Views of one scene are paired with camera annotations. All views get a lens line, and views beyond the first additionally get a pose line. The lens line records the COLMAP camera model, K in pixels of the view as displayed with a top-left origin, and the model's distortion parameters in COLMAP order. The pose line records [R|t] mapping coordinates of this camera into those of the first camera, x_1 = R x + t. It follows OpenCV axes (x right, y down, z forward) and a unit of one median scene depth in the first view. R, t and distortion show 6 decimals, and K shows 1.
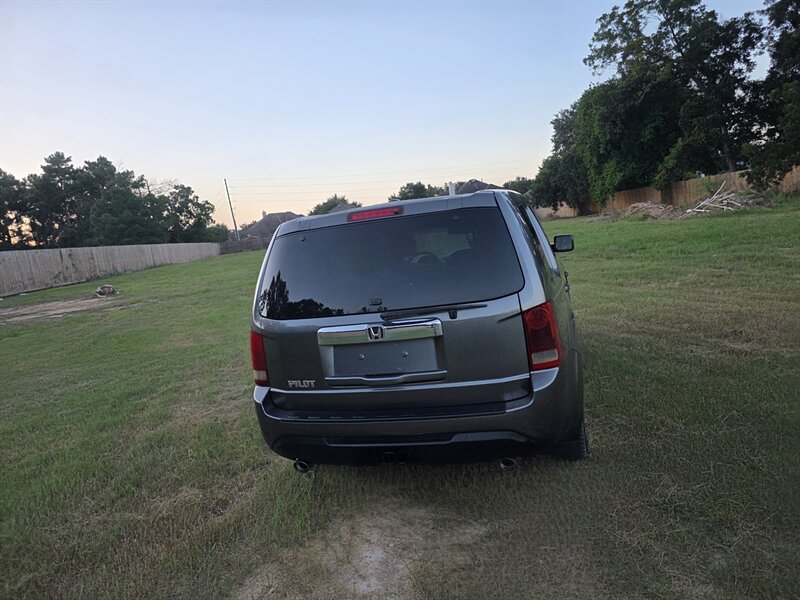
lens RADIAL K [[532.3, 0, 412.1], [0, 532.3, 302.3], [0, 0, 1]] dist [0.096608, -0.089245]
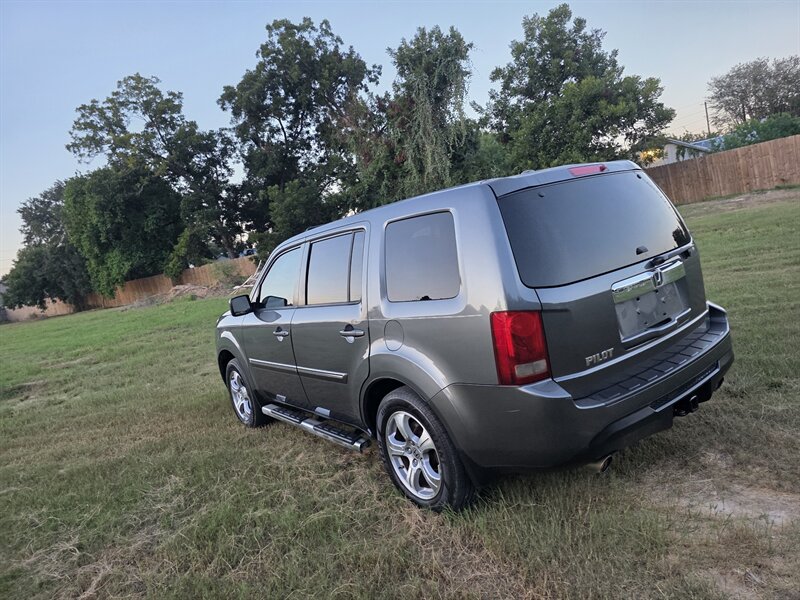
lens RADIAL K [[533.8, 0, 399.8], [0, 533.8, 296.9], [0, 0, 1]] dist [0.068372, -0.063497]
pose [[0.632811, -0.077565, 0.770412, -0.053020], [0.216013, 0.973152, -0.079454, 0.003146], [-0.743565, 0.216699, 0.632576, 0.034865]]
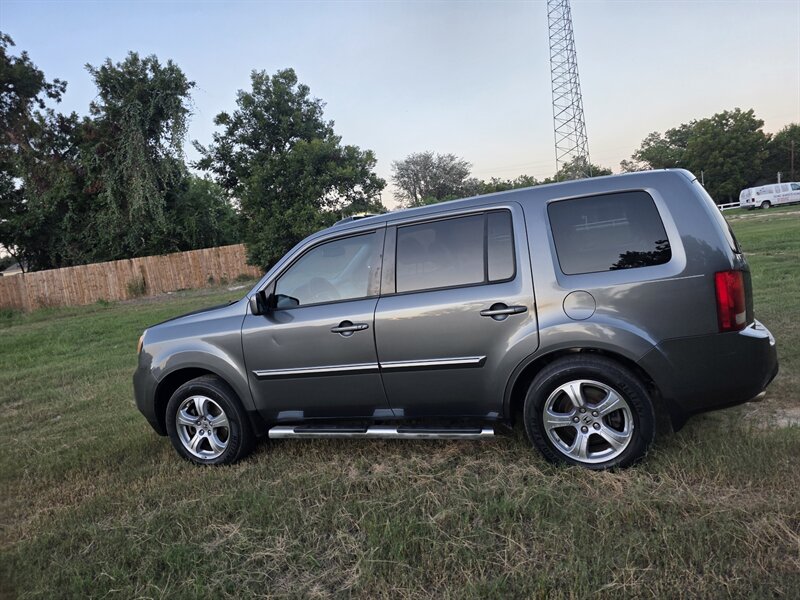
lens RADIAL K [[536.1, 0, 400.0], [0, 536.1, 300.0], [0, 0, 1]] dist [0.067269, -0.069118]
pose [[0.100091, 0.005094, 0.994965, -0.070471], [0.258277, 0.965576, -0.030925, -0.001055], [-0.960872, 0.260072, 0.095329, 0.081047]]
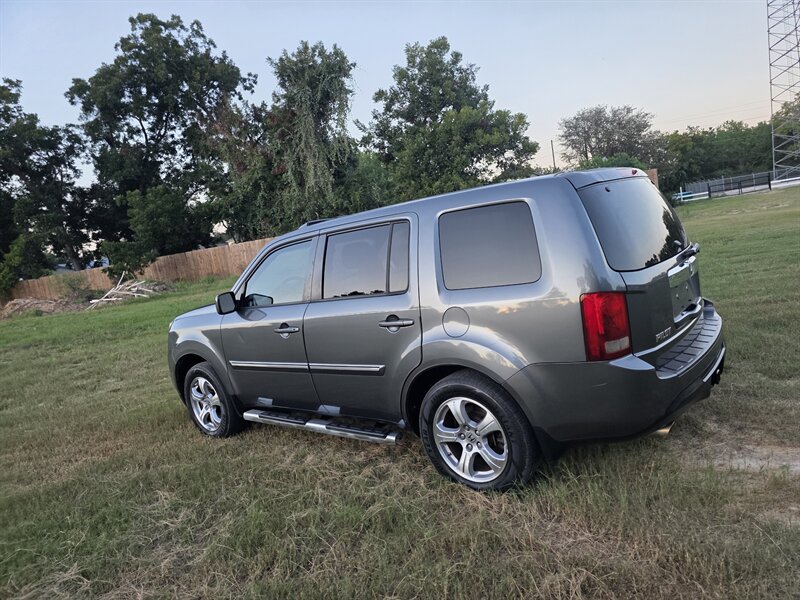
lens RADIAL K [[536.1, 0, 400.0], [0, 536.1, 300.0], [0, 0, 1]] dist [0.067269, -0.069118]
pose [[0.421027, -0.053416, 0.905474, -0.064220], [0.230760, 0.971727, -0.049974, 0.001769], [-0.877204, 0.229987, 0.421449, 0.050814]]
